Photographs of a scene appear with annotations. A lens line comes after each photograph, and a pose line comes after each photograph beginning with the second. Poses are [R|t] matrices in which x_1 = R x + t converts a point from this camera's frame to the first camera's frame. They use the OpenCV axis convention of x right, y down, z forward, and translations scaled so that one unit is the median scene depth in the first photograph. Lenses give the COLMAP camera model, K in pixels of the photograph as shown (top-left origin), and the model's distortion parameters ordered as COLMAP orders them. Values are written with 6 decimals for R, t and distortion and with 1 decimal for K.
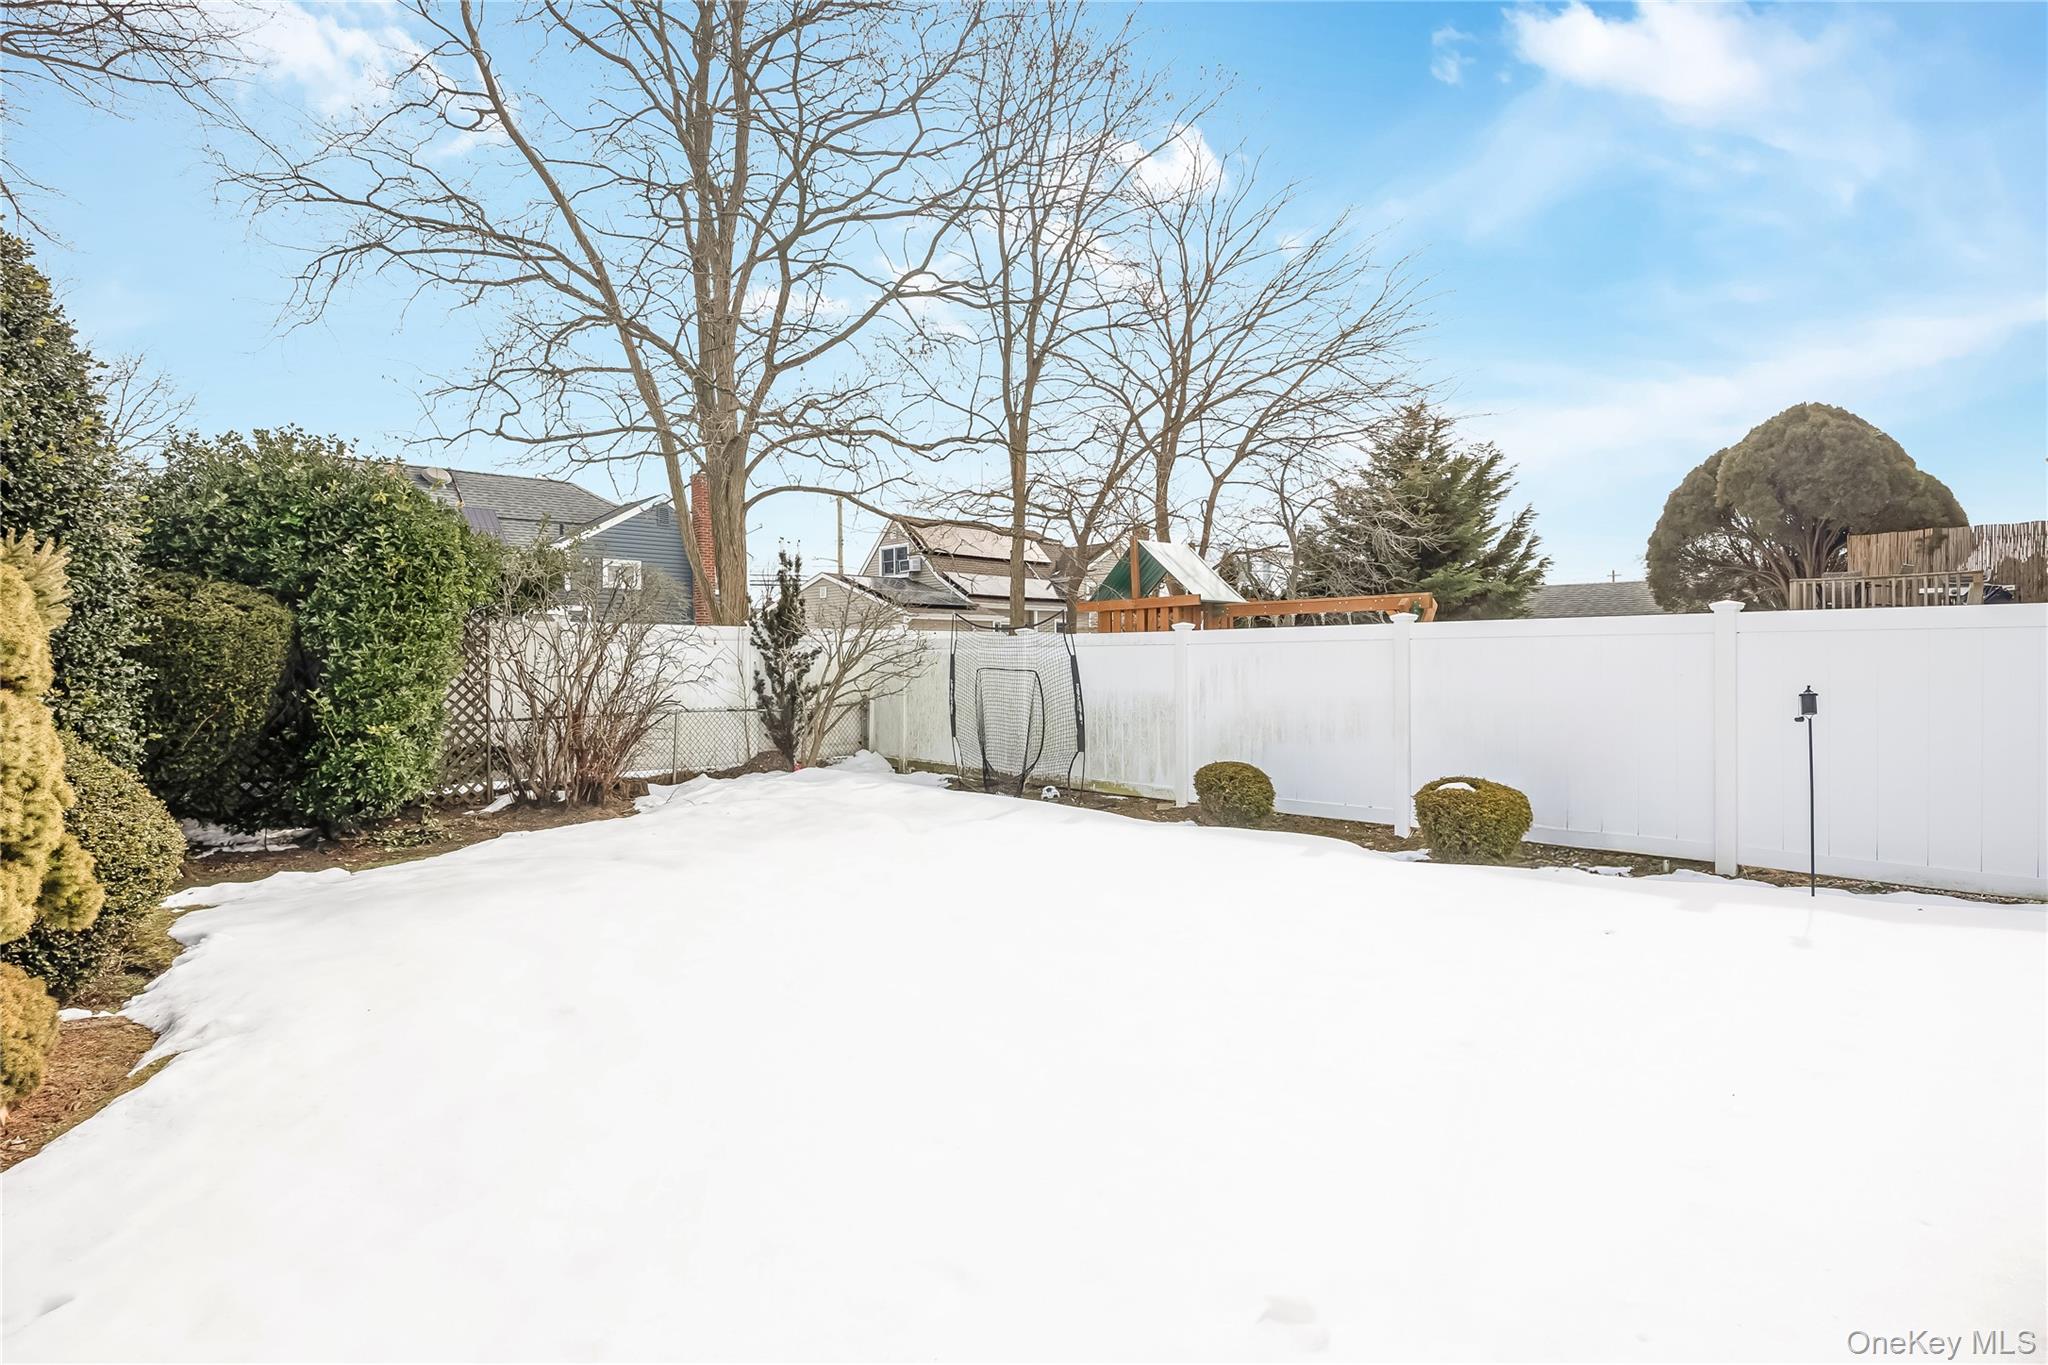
lens RADIAL K [[1061.4, 0, 1038.2], [0, 1061.4, 676.5], [0, 0, 1]] dist [-0.006484, 0.000695]
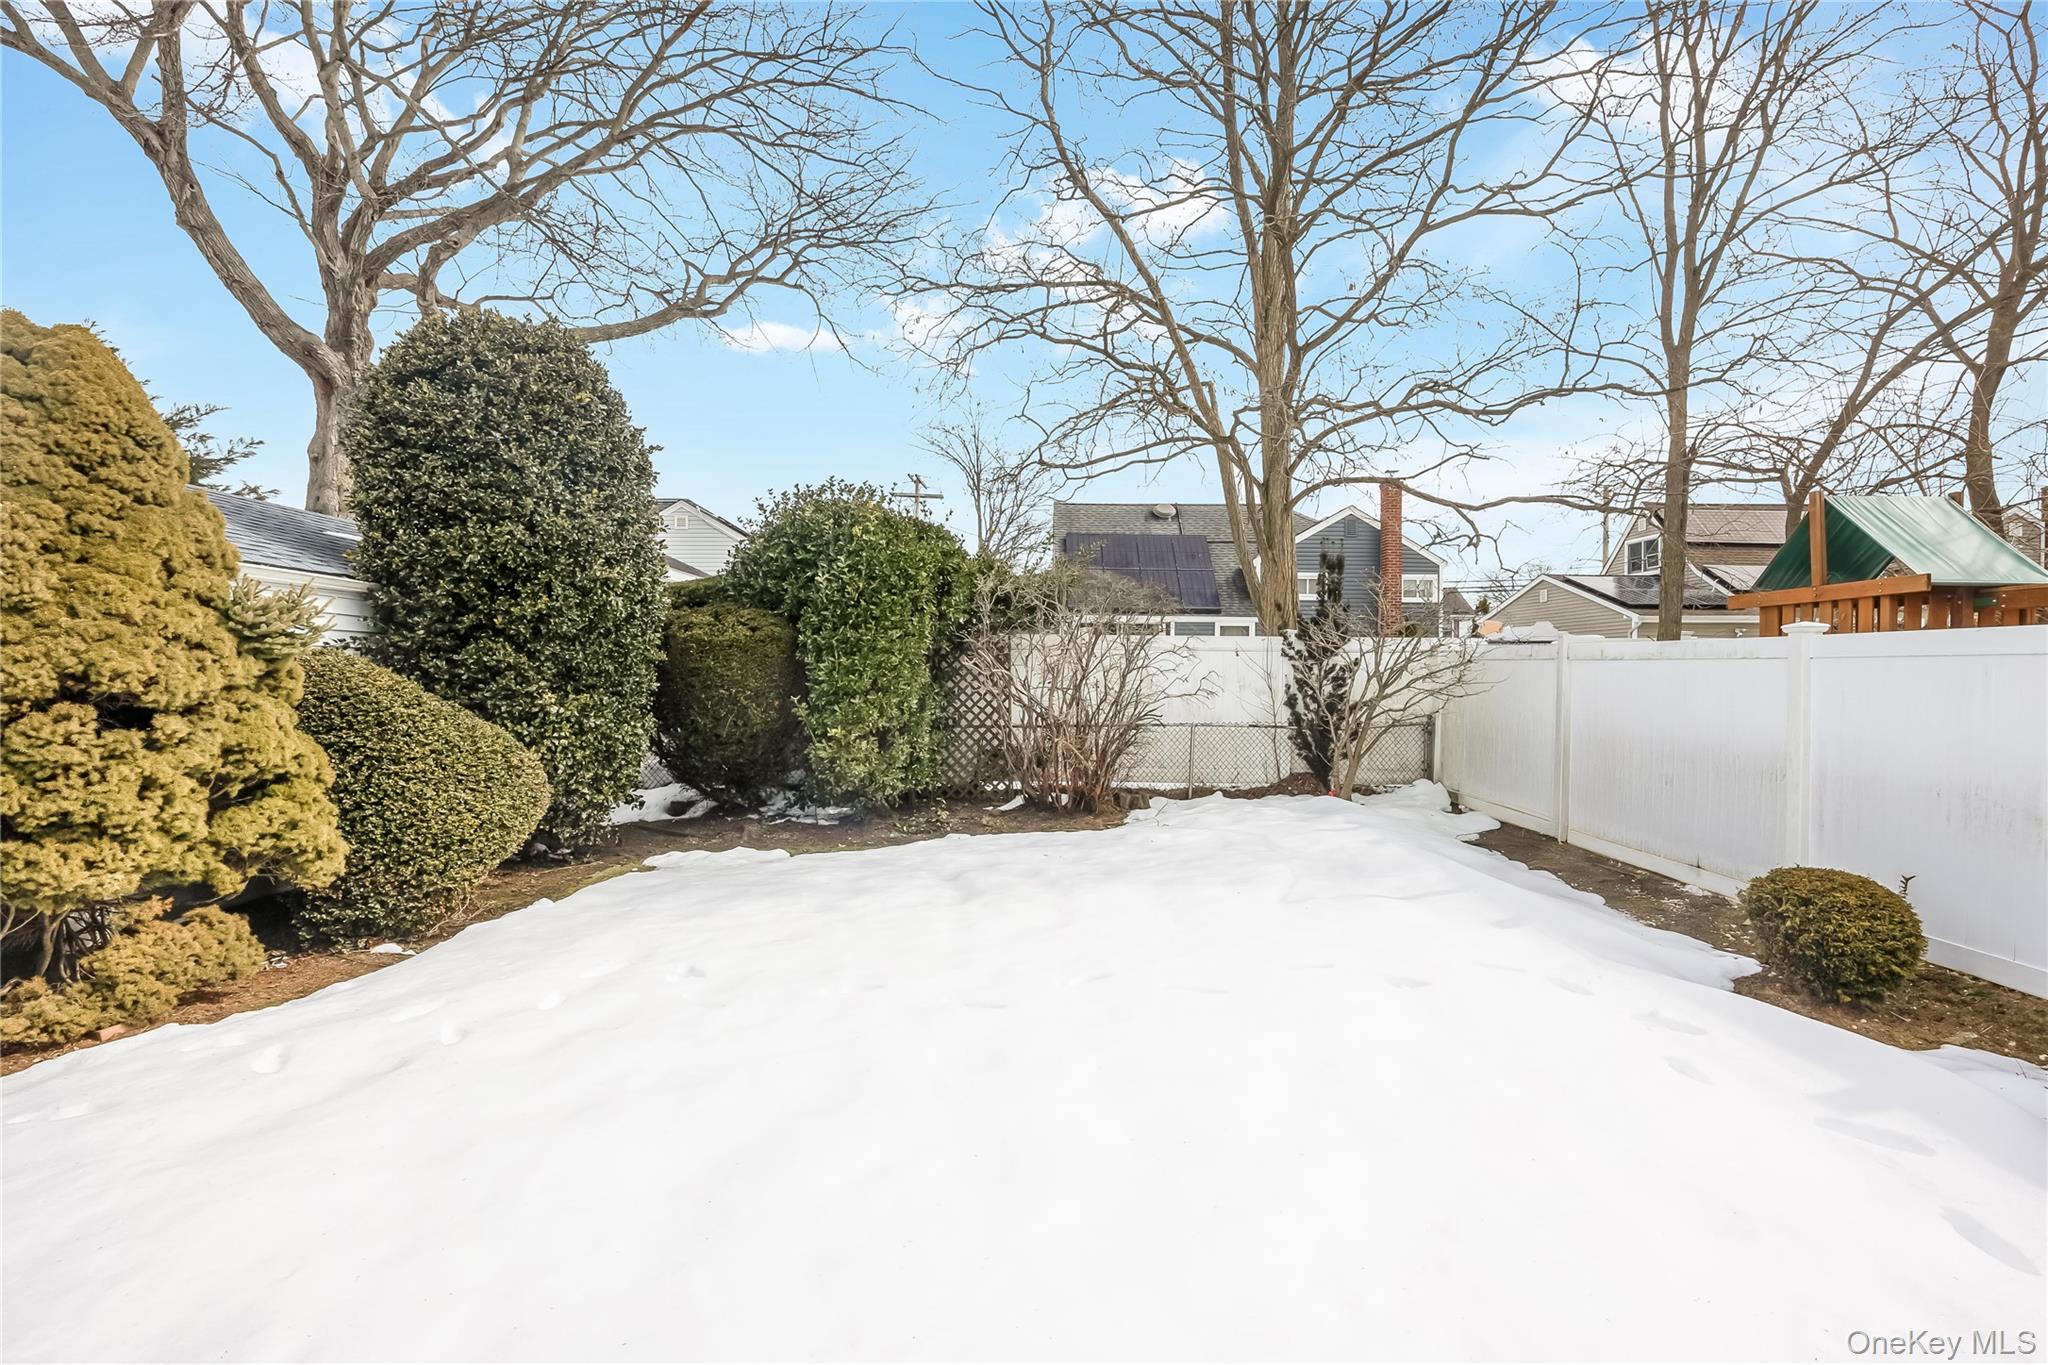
lens RADIAL K [[973.6, 0, 1032.6], [0, 973.6, 680.0], [0, 0, 1]] dist [-0.015376, 0.002658]
pose [[0.715529, 0.017077, -0.698375, 0.161630], [-0.018033, 0.999820, 0.005973, -0.010222], [0.698351, 0.008320, 0.715708, 0.235924]]
